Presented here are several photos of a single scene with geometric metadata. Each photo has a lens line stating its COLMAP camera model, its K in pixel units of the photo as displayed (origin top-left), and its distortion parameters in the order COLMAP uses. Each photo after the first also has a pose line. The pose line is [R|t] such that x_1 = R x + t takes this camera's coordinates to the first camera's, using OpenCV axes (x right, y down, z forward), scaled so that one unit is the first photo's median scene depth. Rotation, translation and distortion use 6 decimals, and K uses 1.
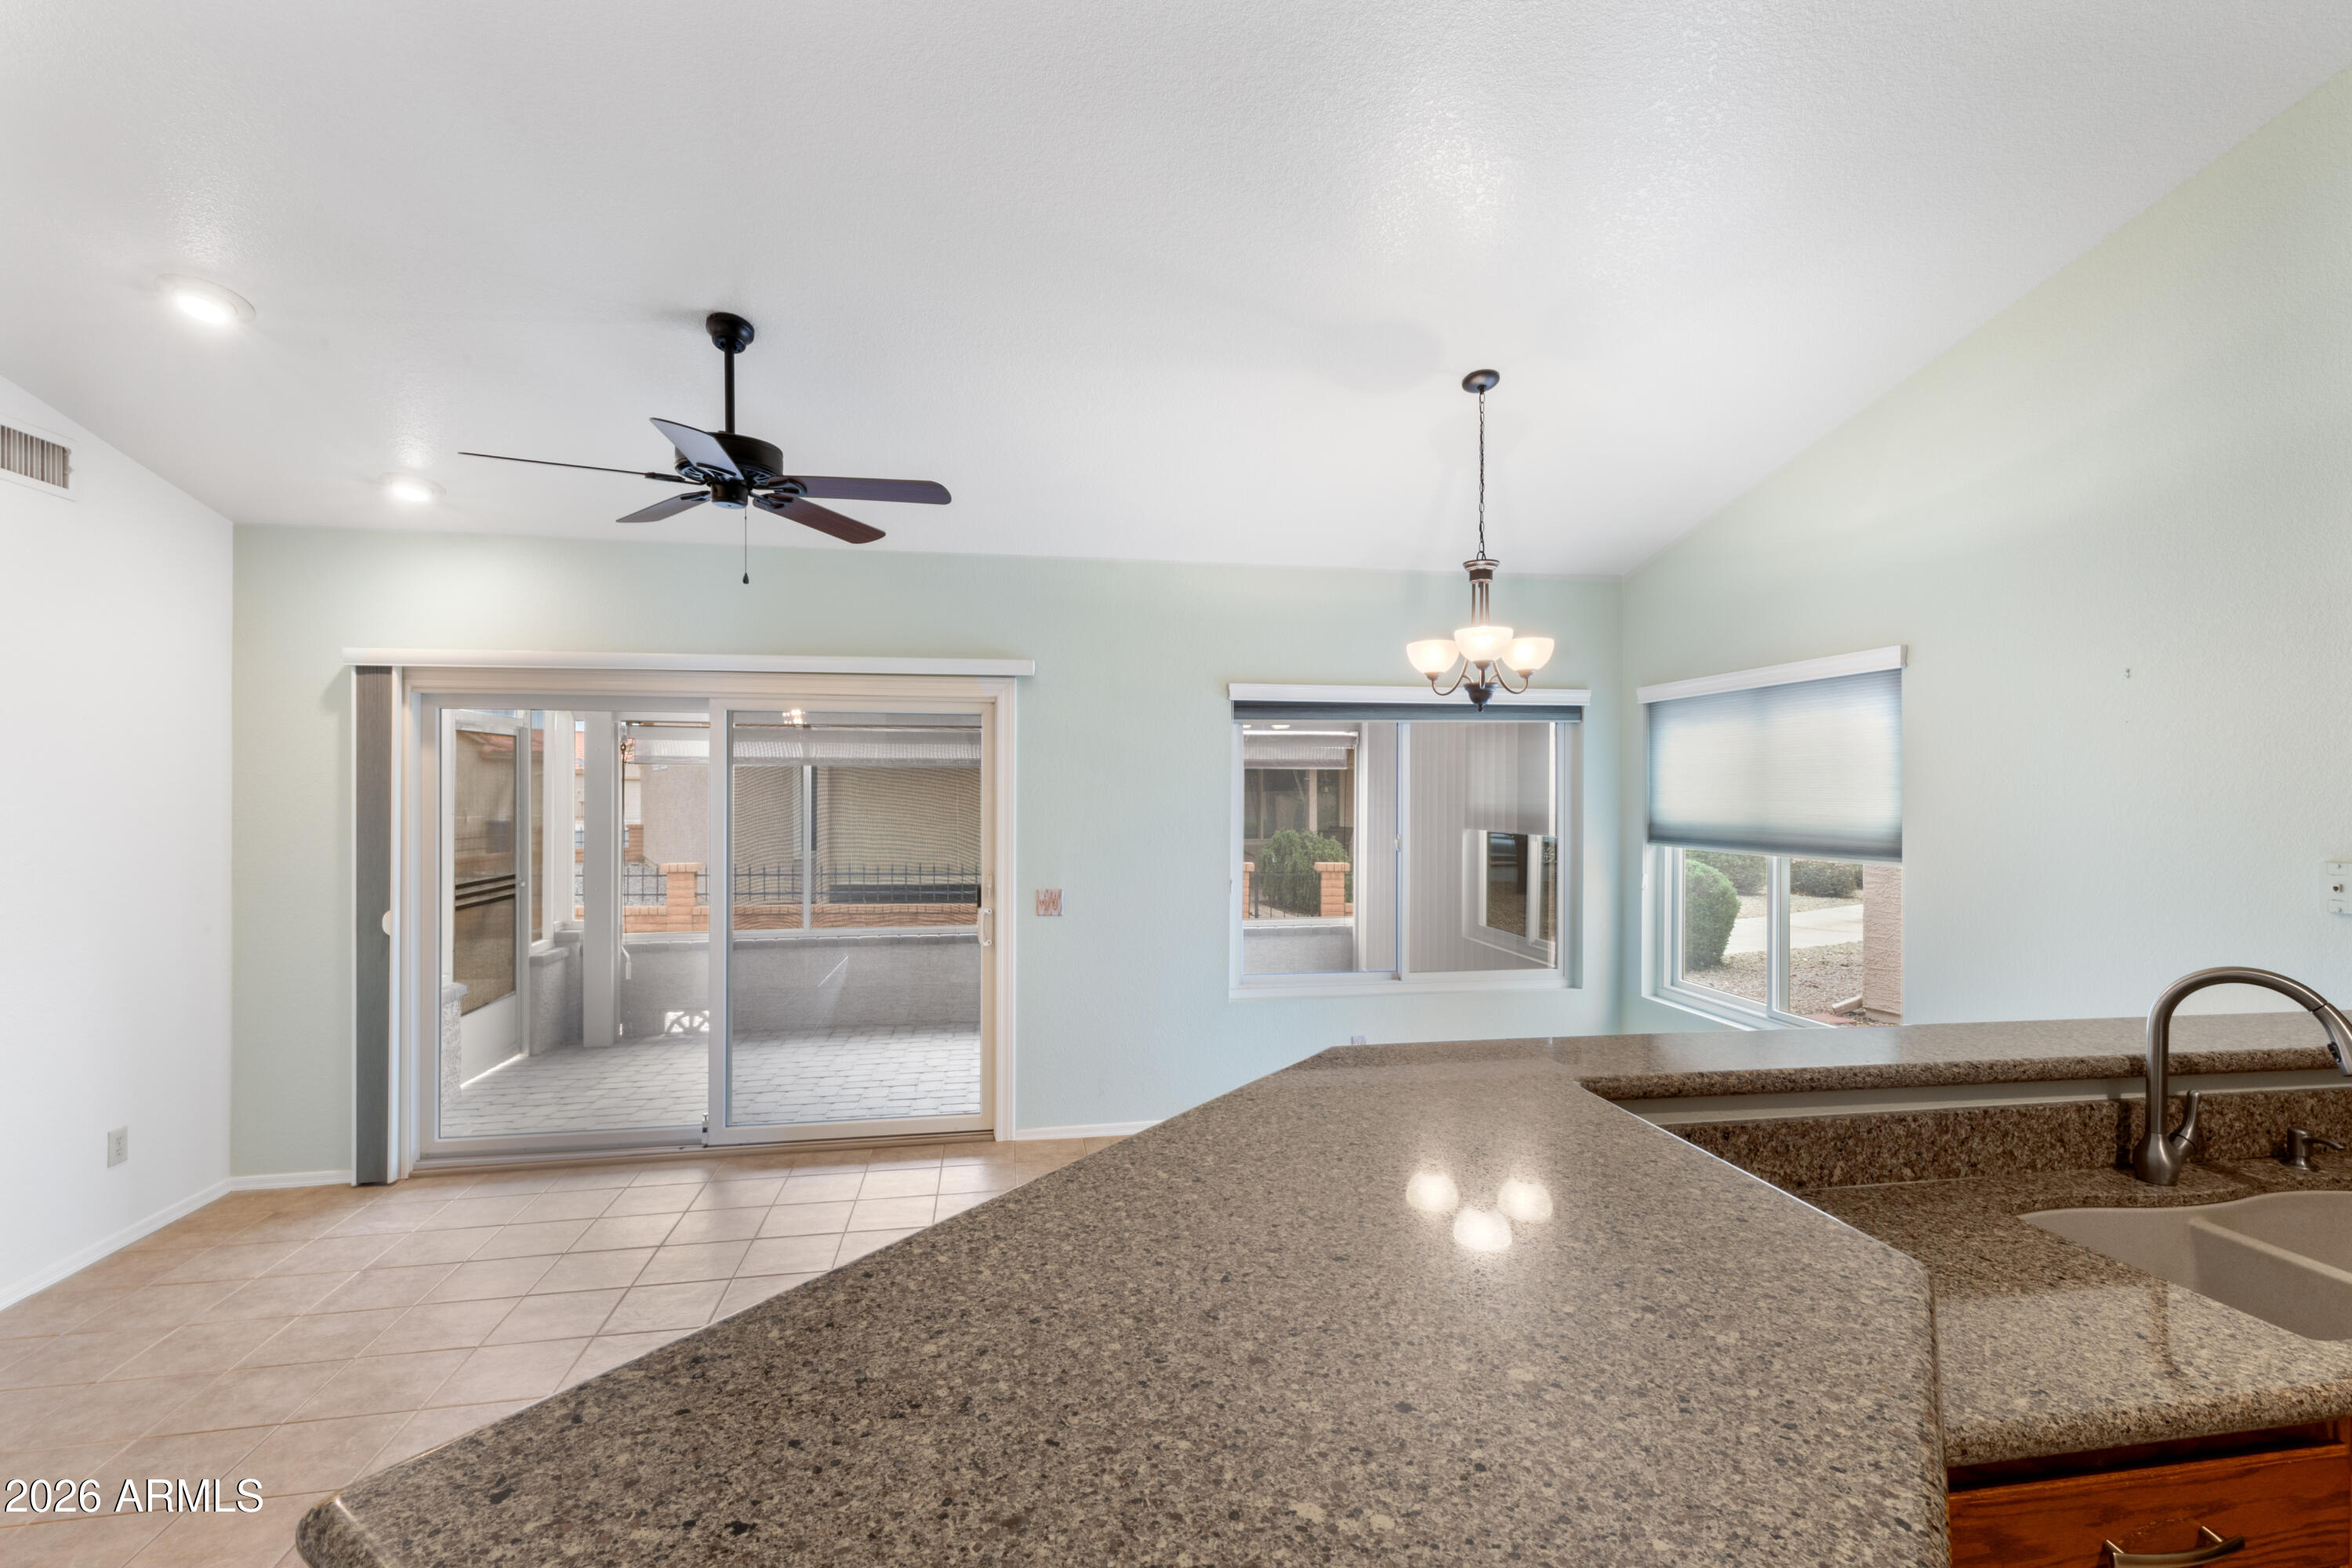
lens RADIAL K [[1059.9, 0, 1182.1], [0, 1059.9, 788.2], [0, 0, 1]] dist [0.004593, 0.000452]
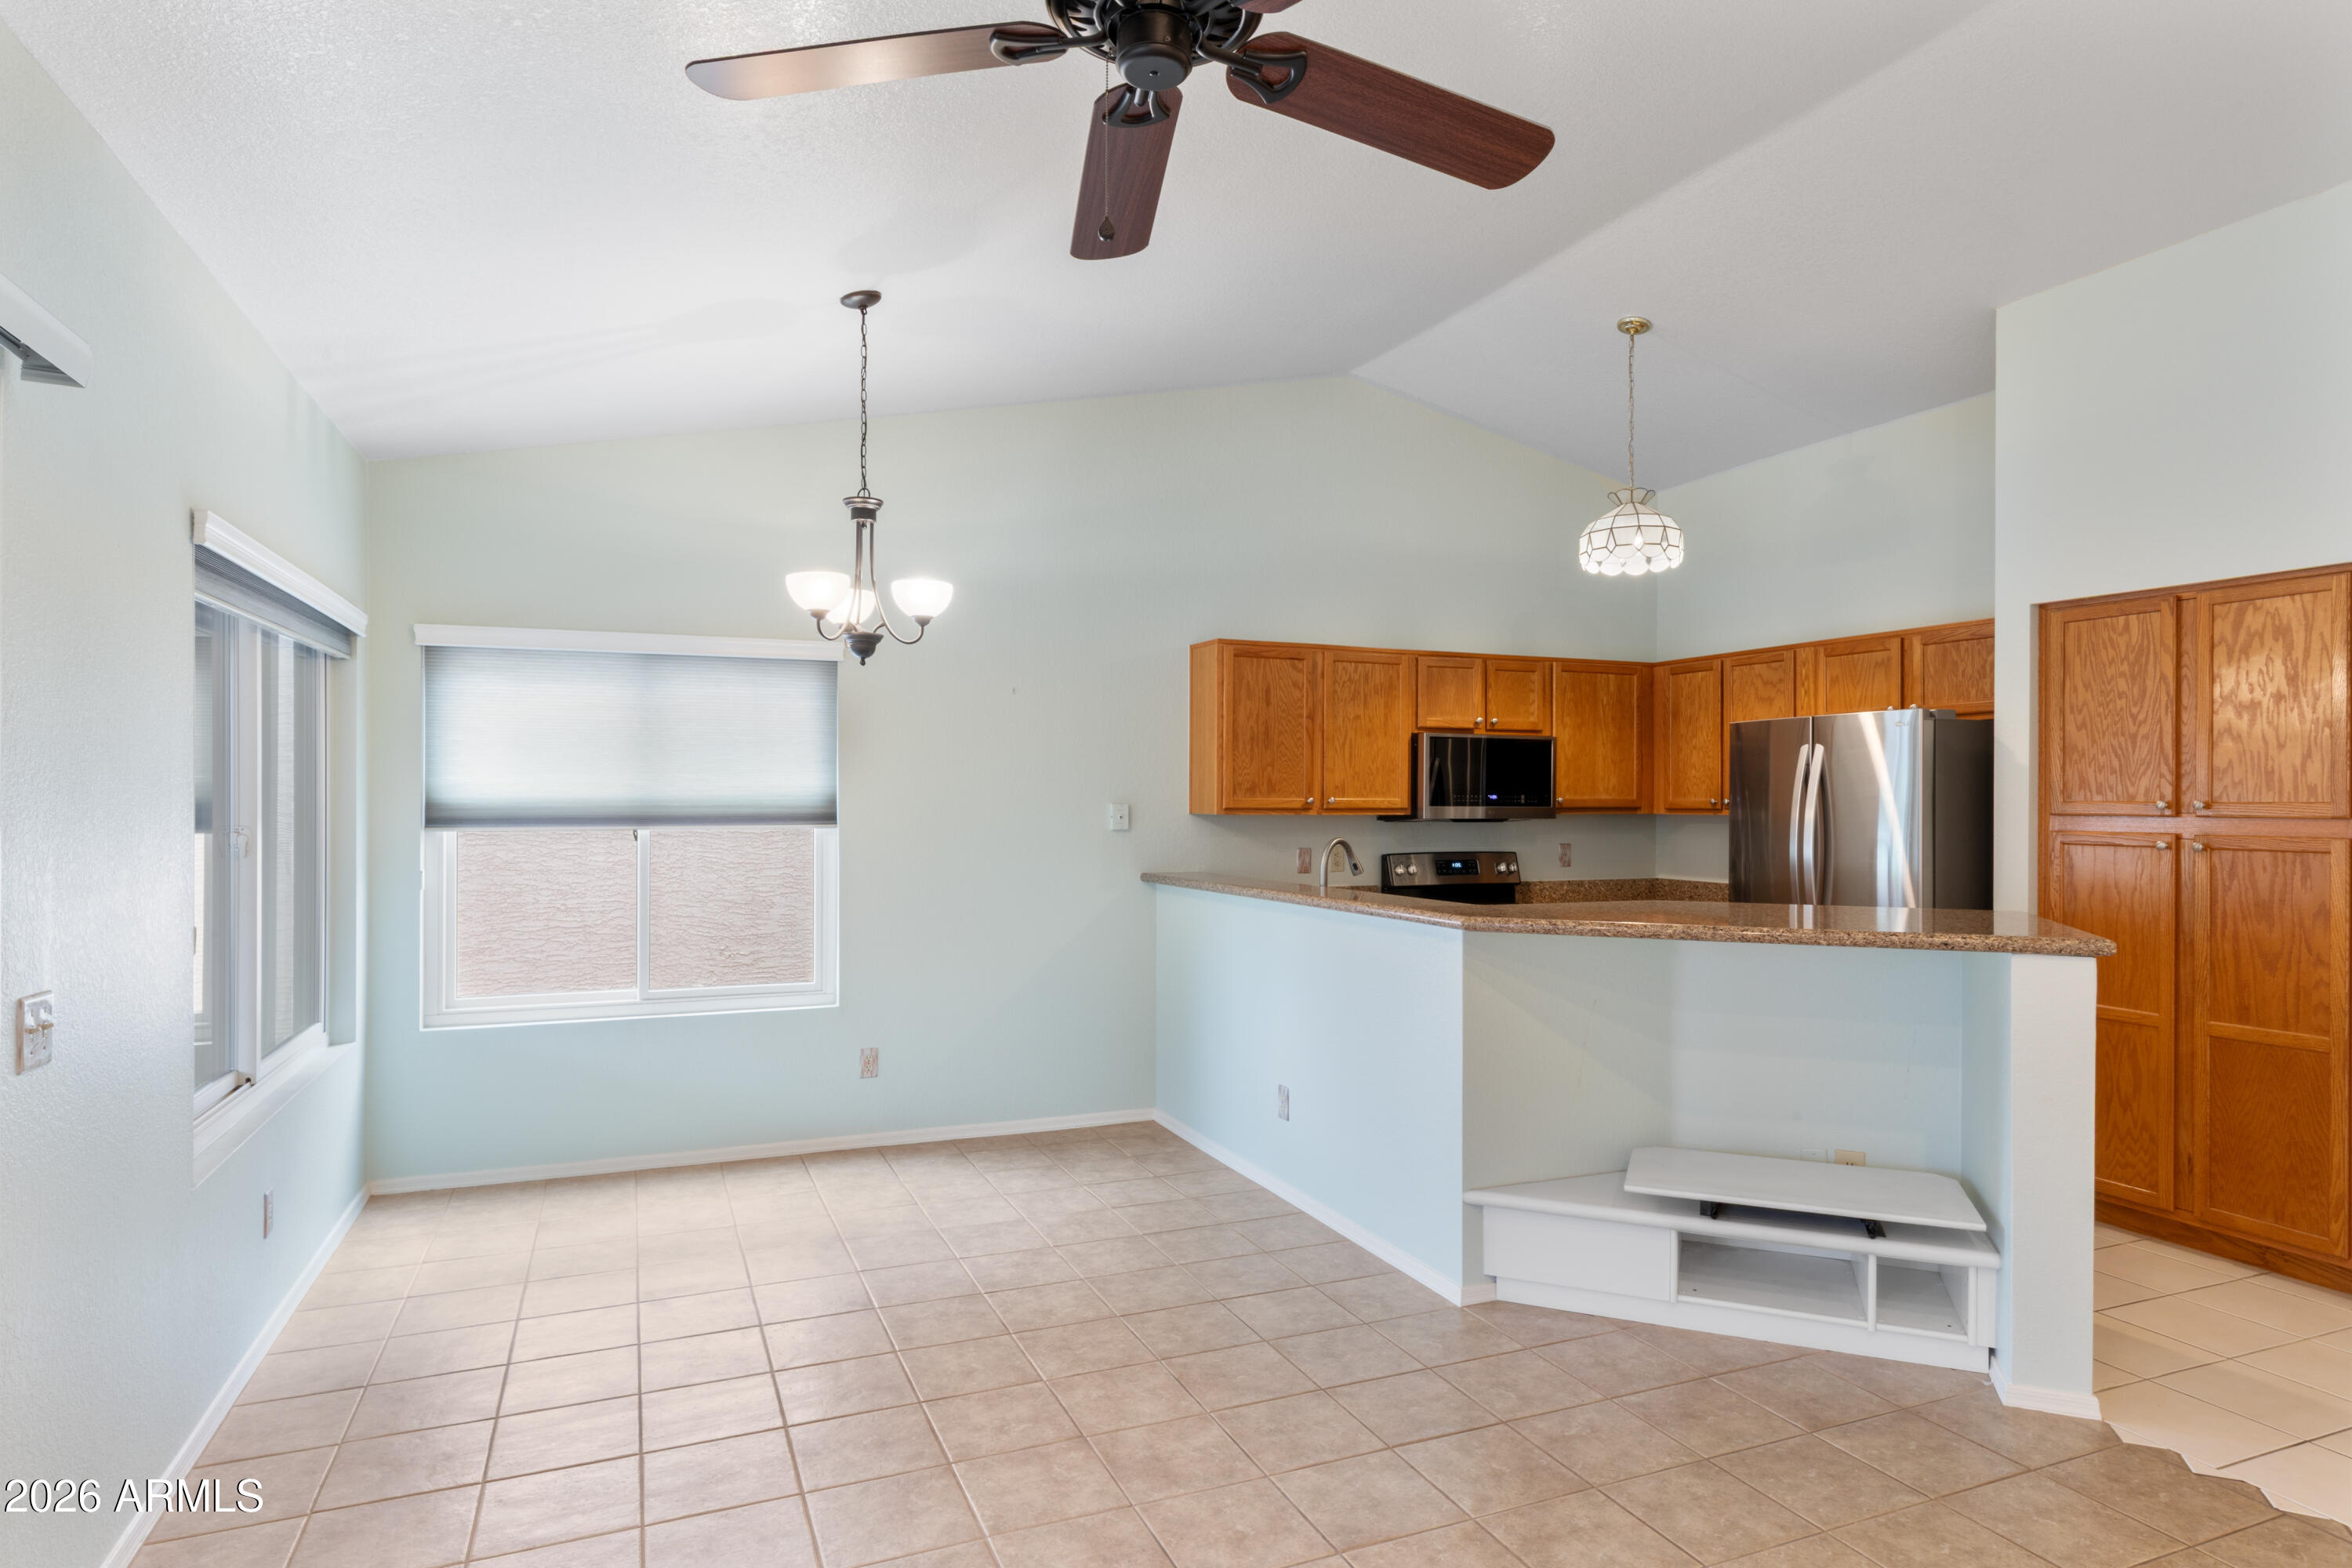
lens RADIAL K [[1306.8, 0, 1179.1], [0, 1306.8, 800.4], [0, 0, 1]] dist [0.005300, -0.000940]
pose [[-0.221087, -0.003840, 0.975247, -0.714433], [-0.002627, 0.999991, 0.003342, 0.031915], [-0.975251, -0.001823, -0.221095, 0.814139]]
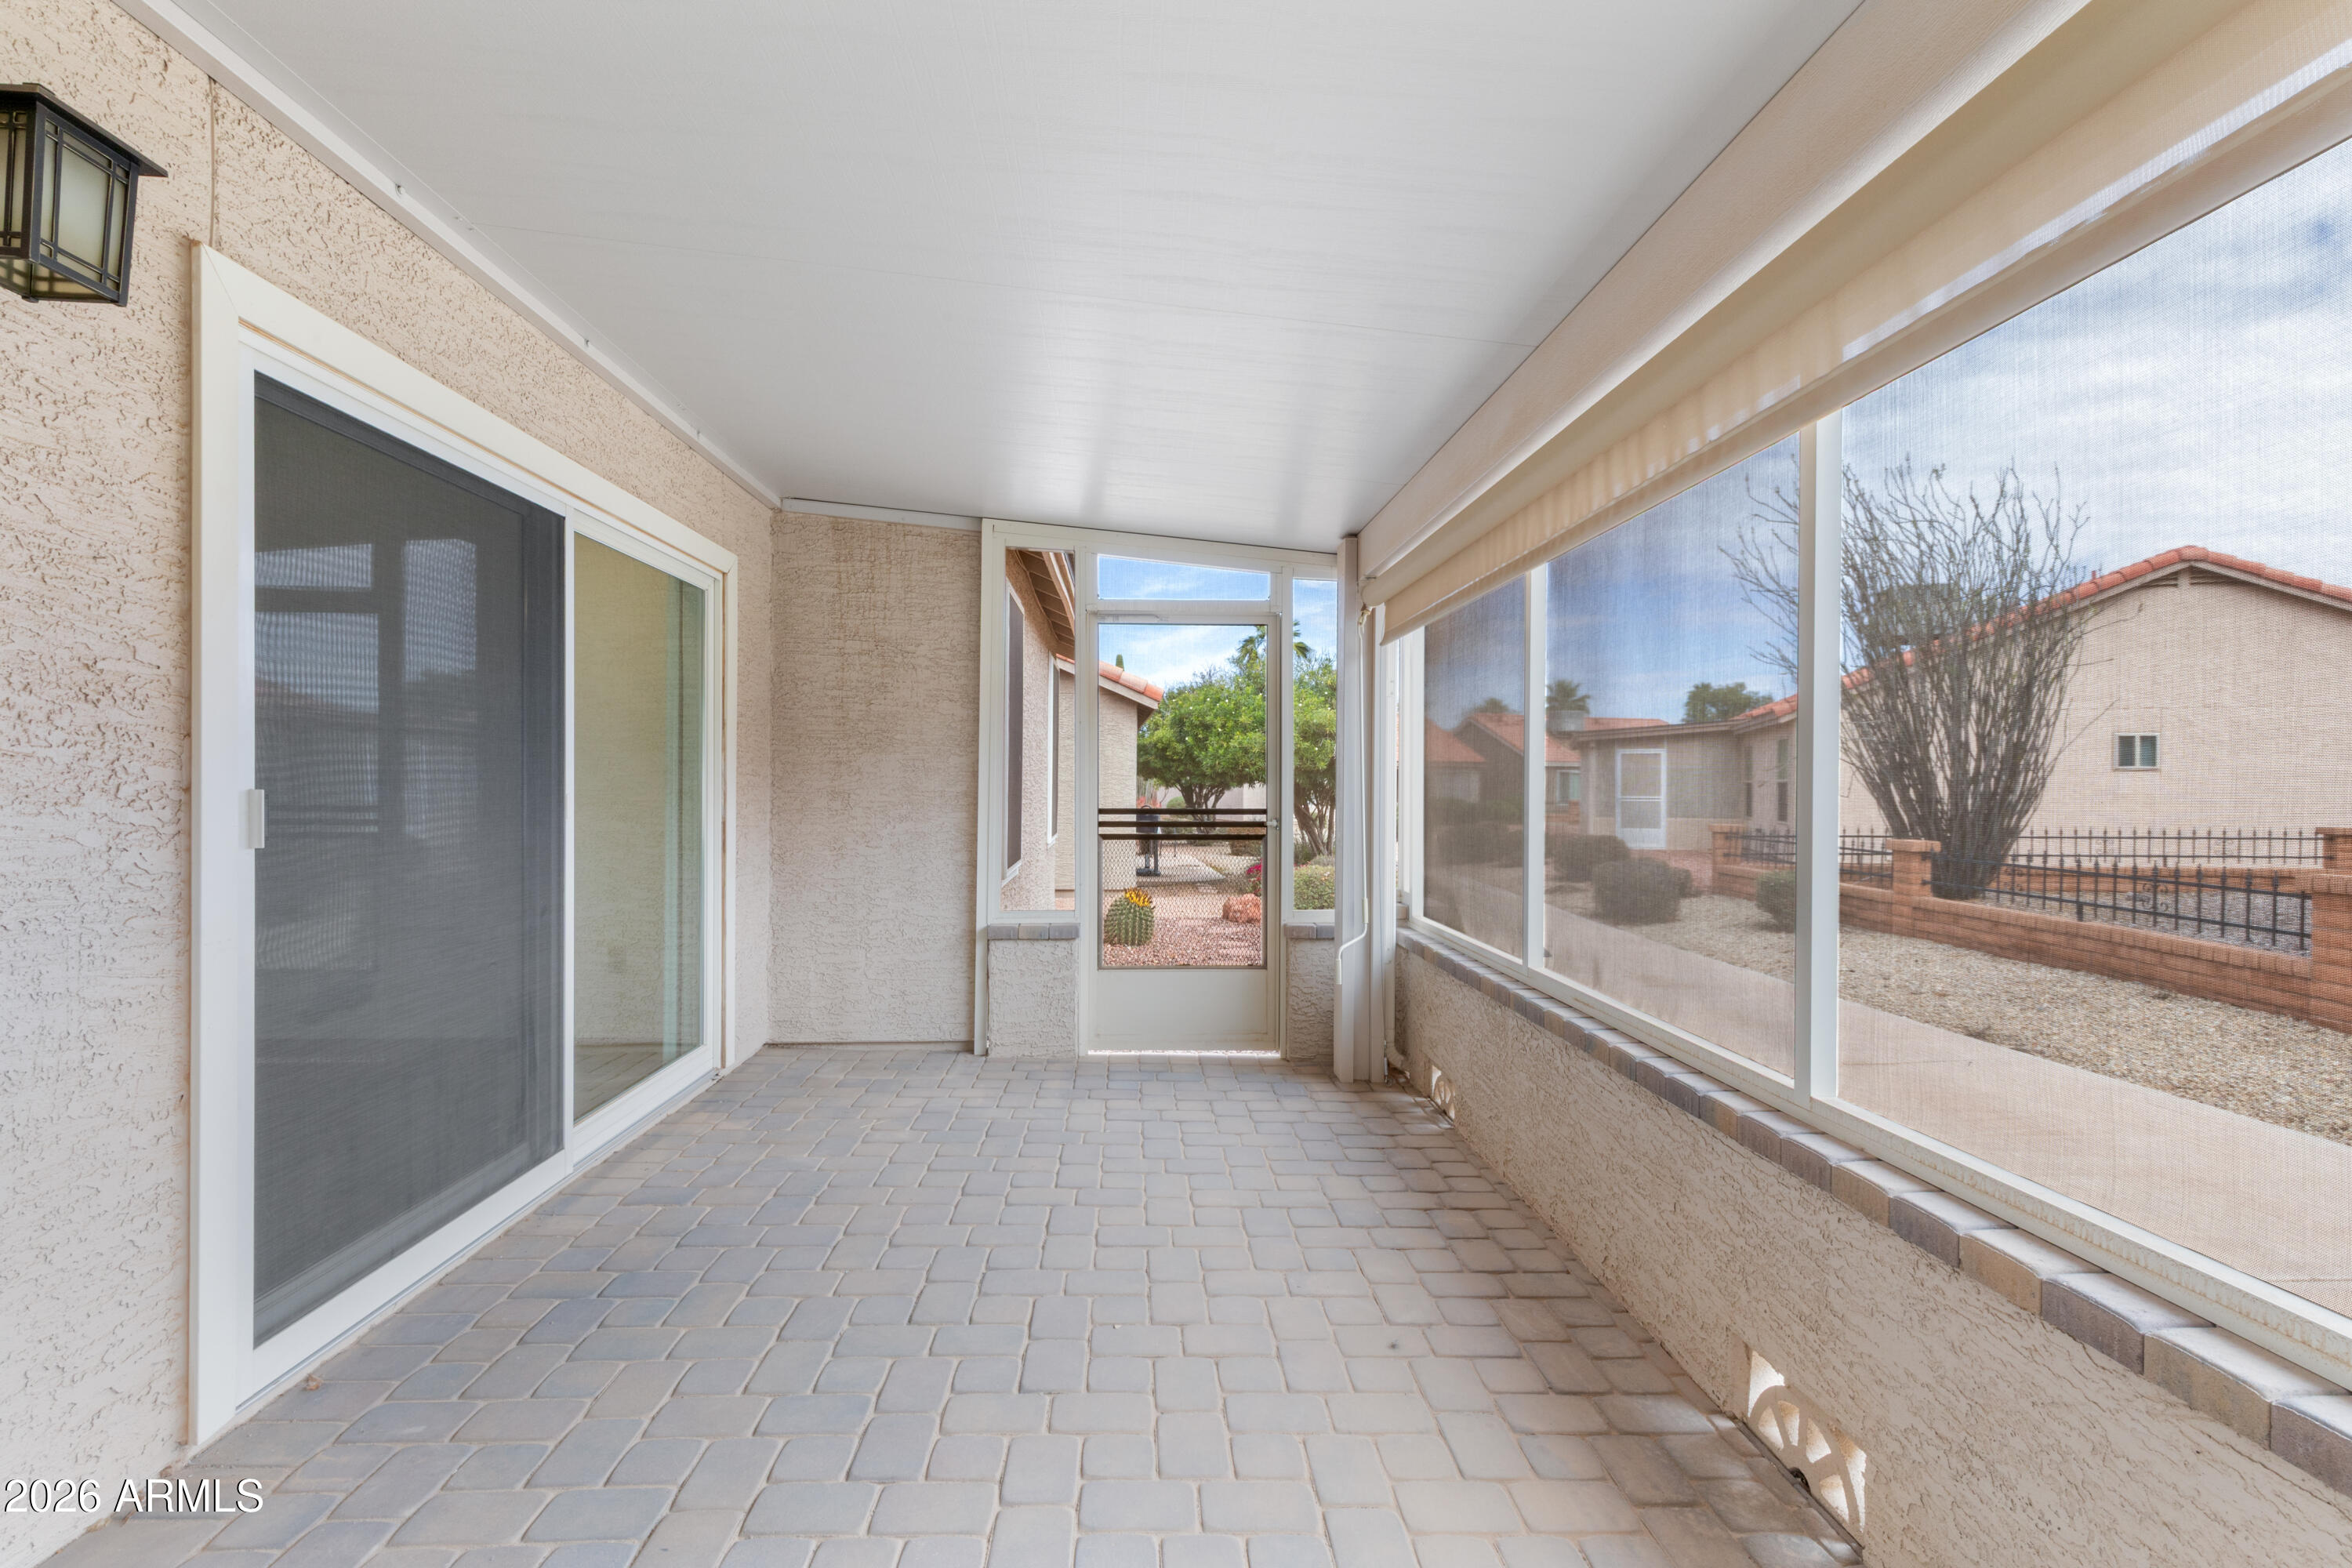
lens RADIAL K [[1070.7, 0, 1181.4], [0, 1070.7, 790.7], [0, 0, 1]] dist [0.000317, 0.000050]
pose [[-0.133008, 0.000270, -0.991115, 0.198929], [-0.005266, 0.999986, 0.000979, 0.106165], [0.991101, 0.005350, -0.133005, 1.624913]]
